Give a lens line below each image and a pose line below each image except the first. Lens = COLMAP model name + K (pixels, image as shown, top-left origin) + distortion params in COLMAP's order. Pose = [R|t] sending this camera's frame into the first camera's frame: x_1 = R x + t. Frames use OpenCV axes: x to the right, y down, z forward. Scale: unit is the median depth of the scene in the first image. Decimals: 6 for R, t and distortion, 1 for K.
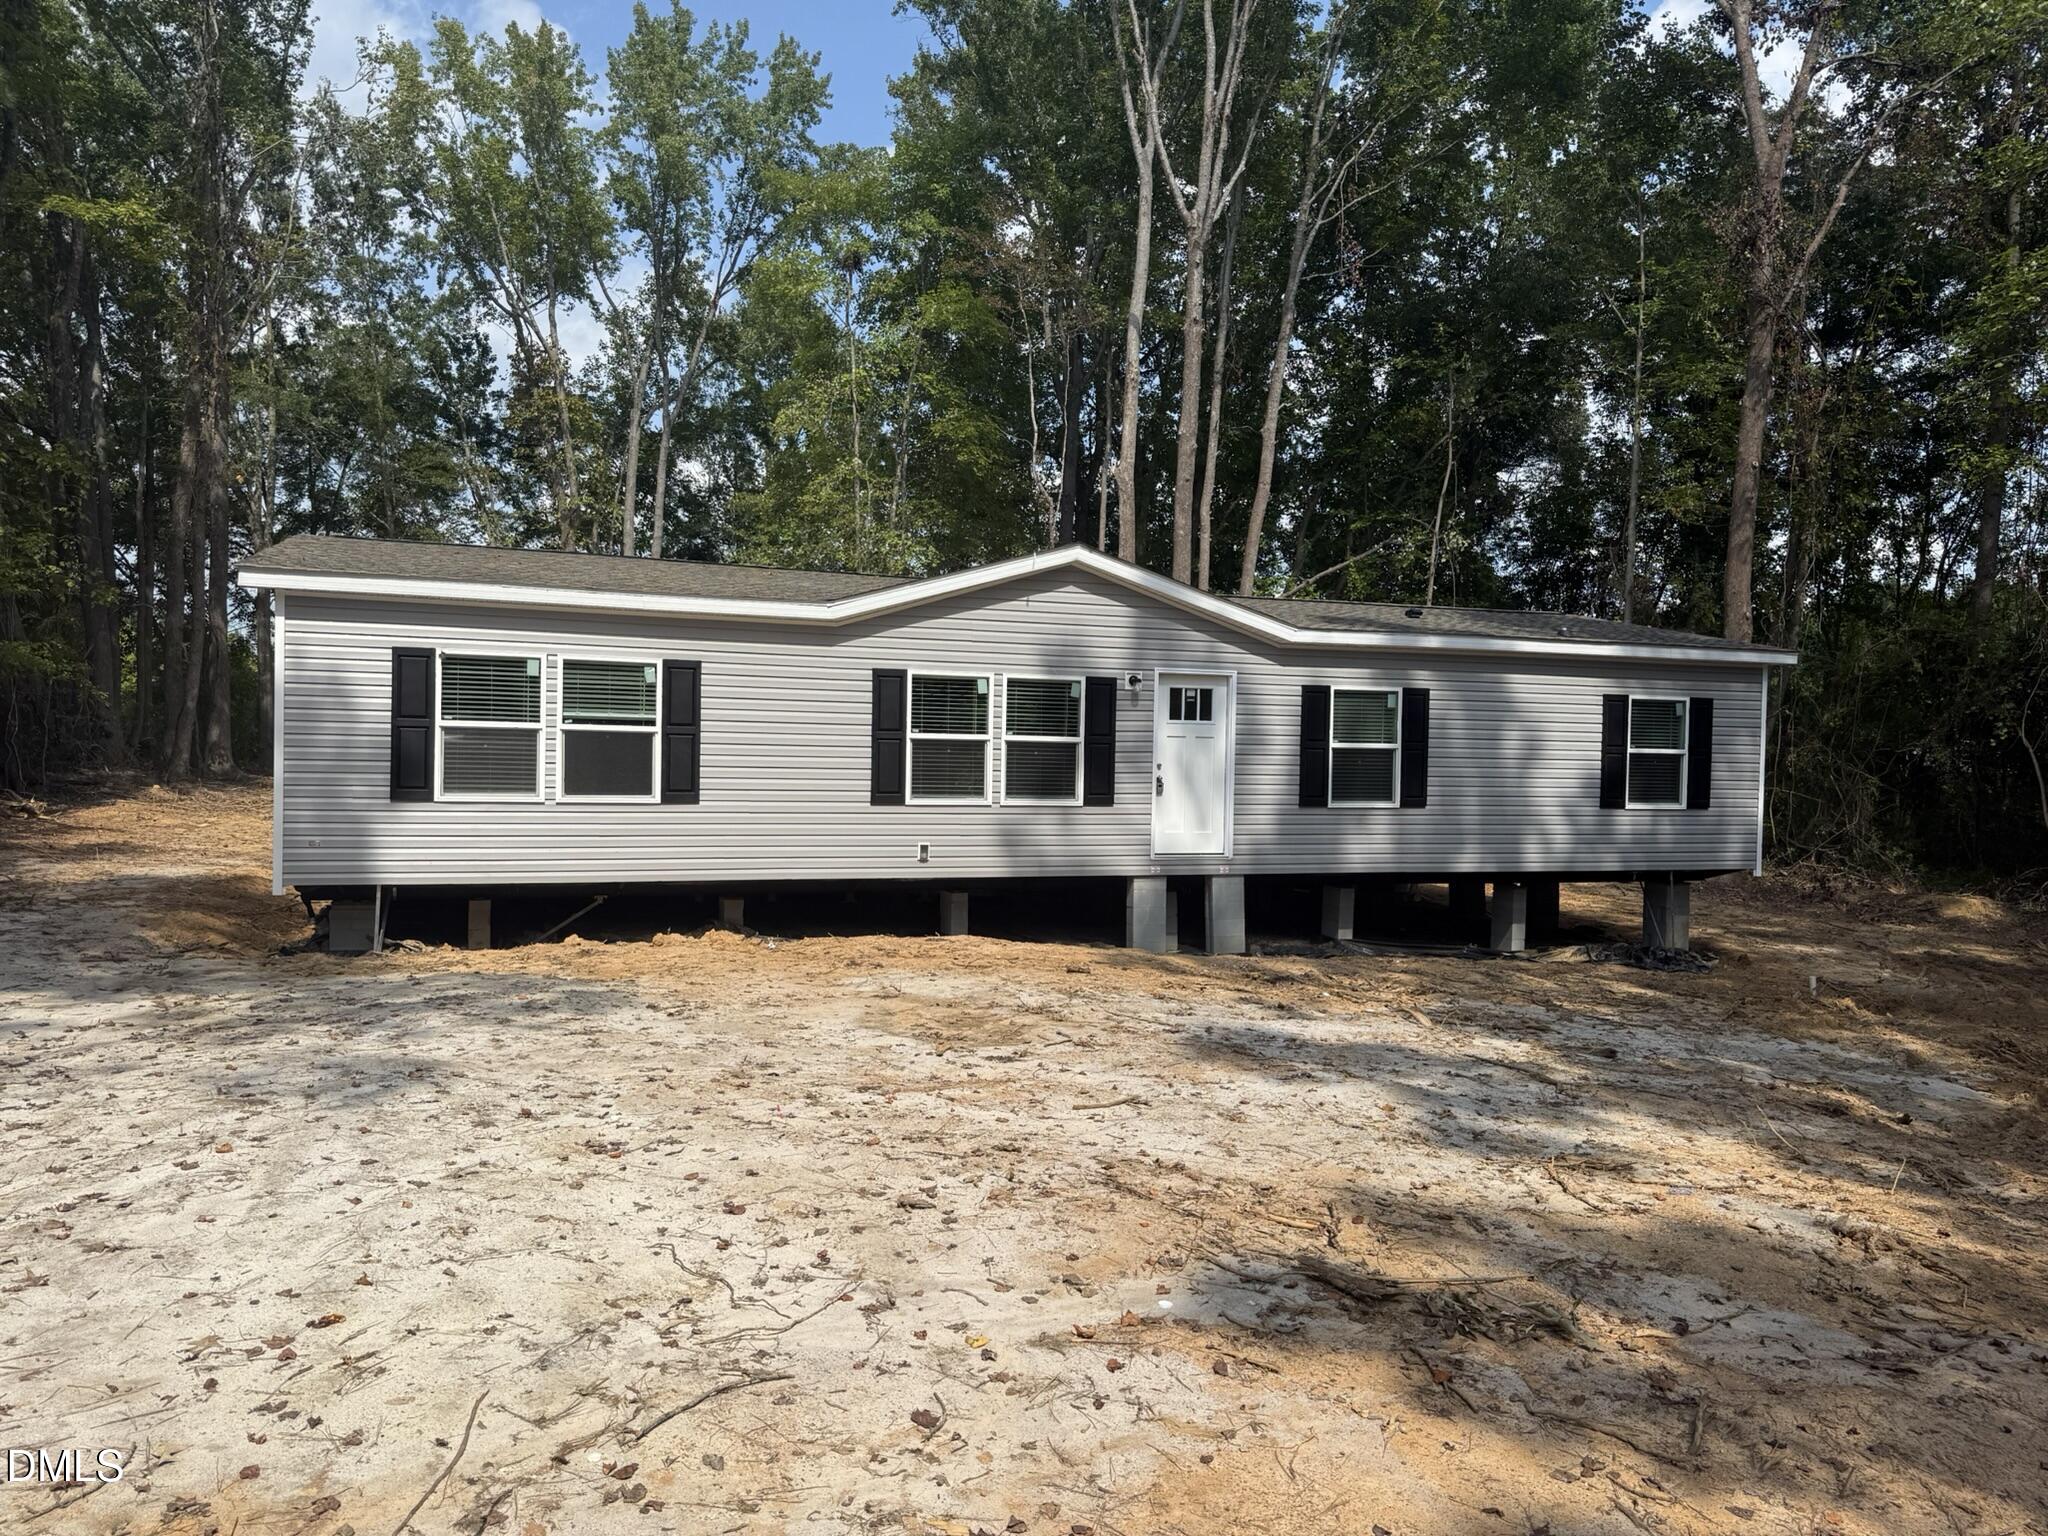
lens RADIAL K [[1471.7, 0, 1024.0], [0, 1471.7, 768.0], [0, 0, 1]] dist [0.055871, -0.000601]
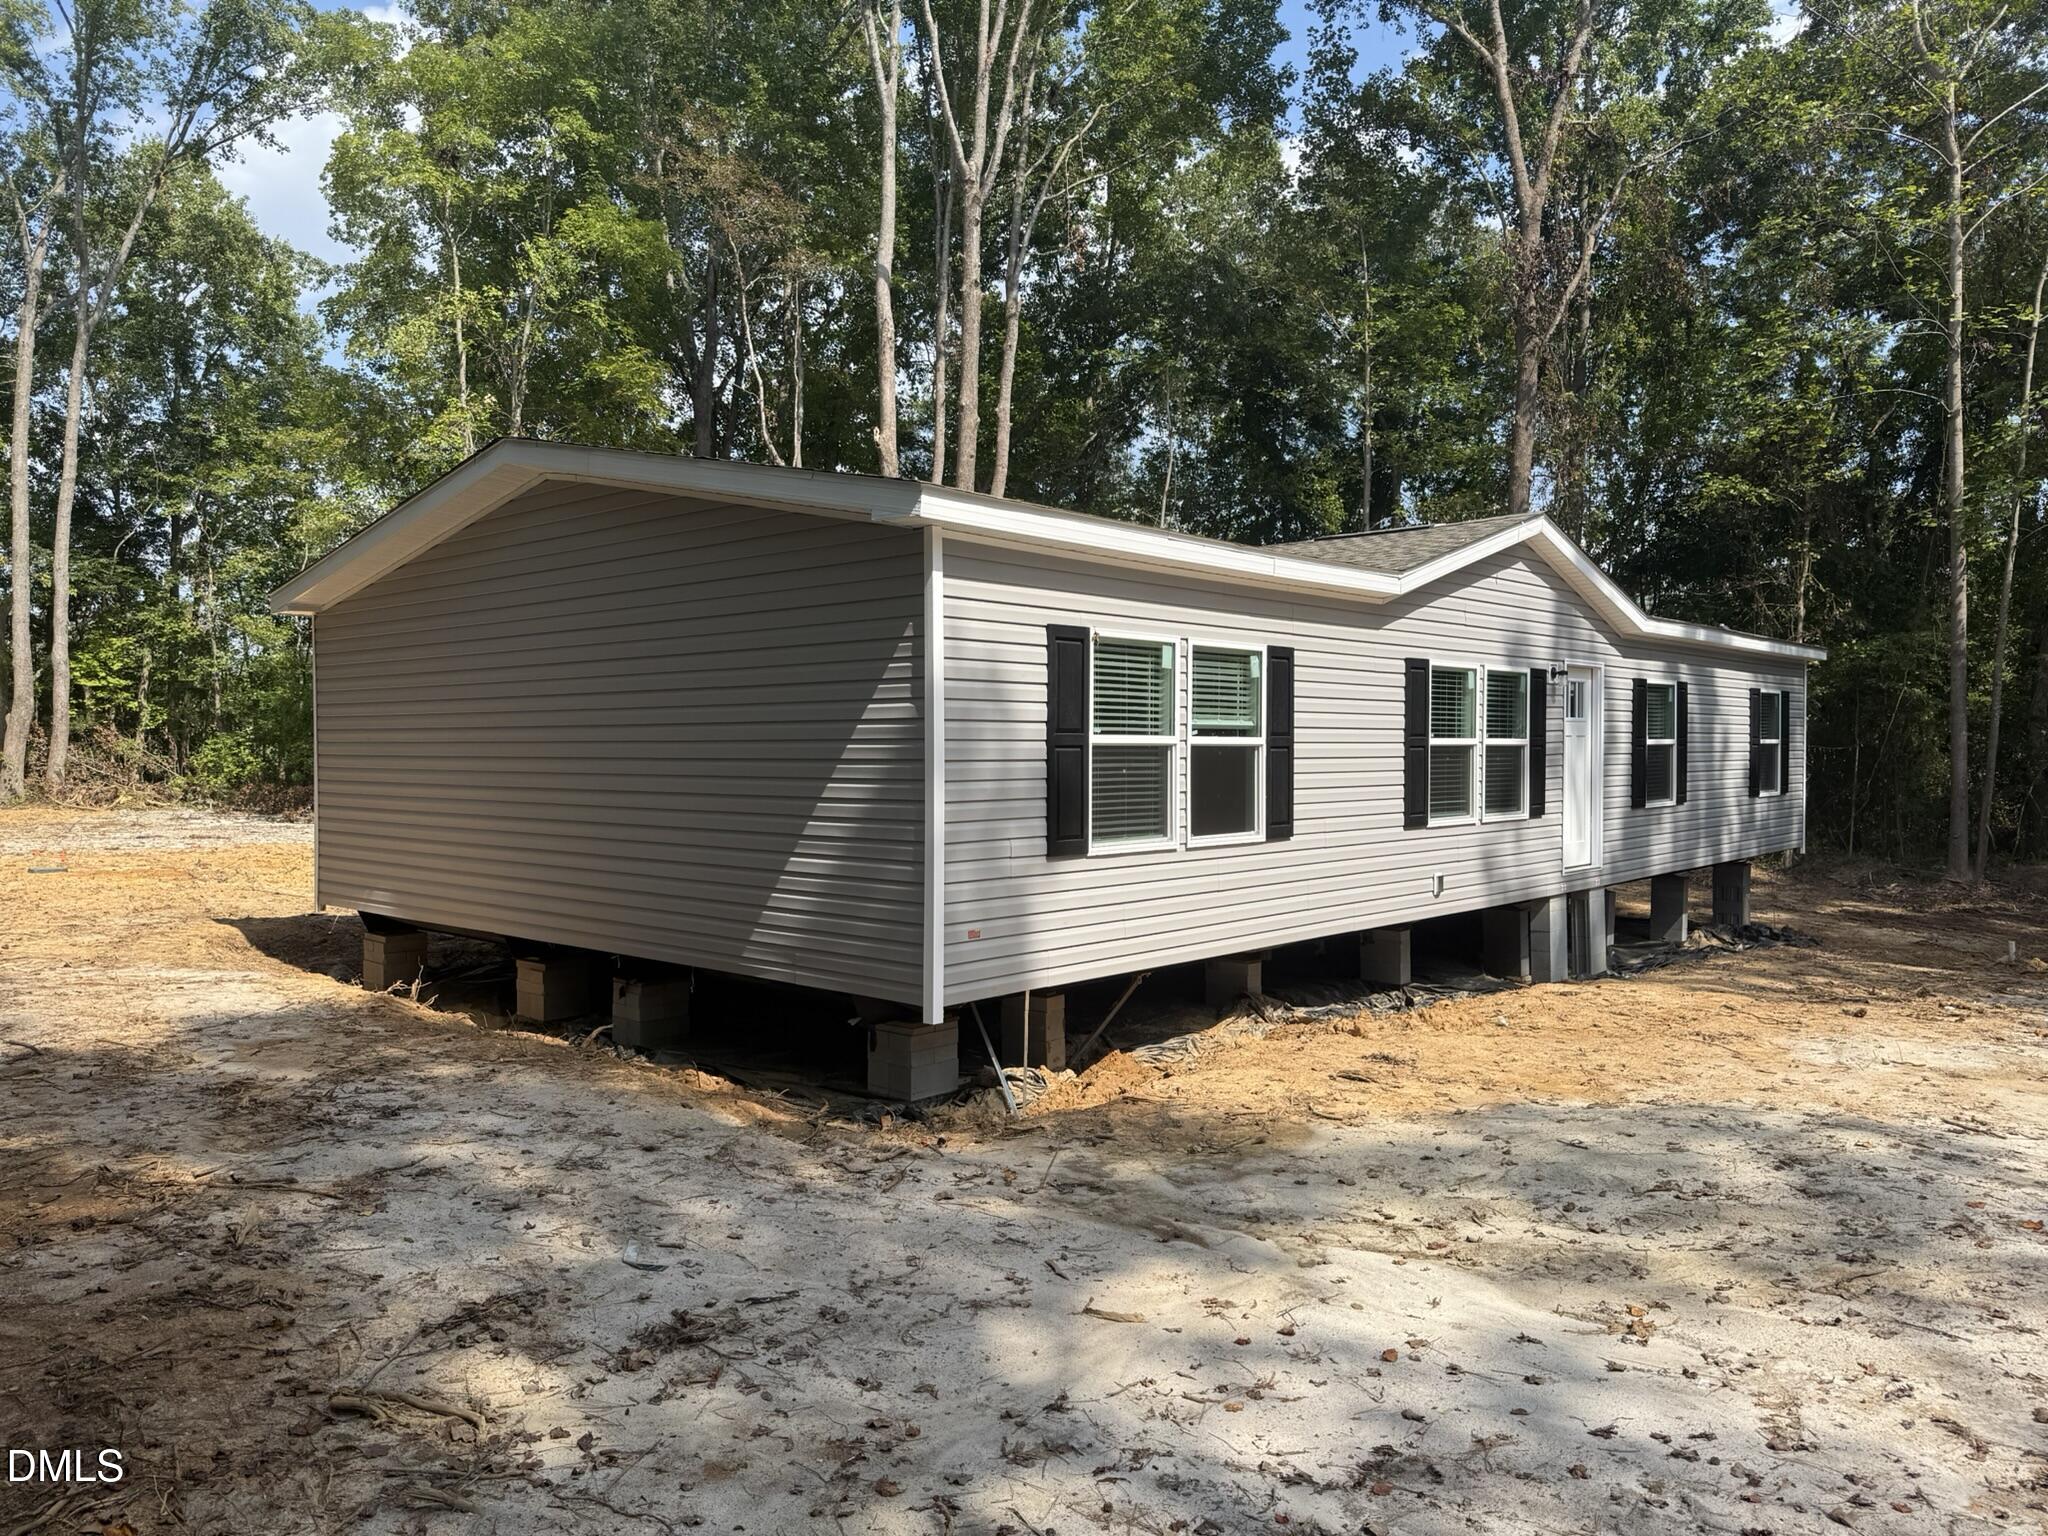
lens RADIAL K [[1474.3, 0, 1024.0], [0, 1474.3, 768.0], [0, 0, 1]] dist [0.000995, -0.001233]
pose [[0.899828, -0.026732, 0.435425, -0.650215], [0.021976, 0.999631, 0.015956, -0.026305], [-0.435691, -0.004789, 0.900083, 0.381744]]
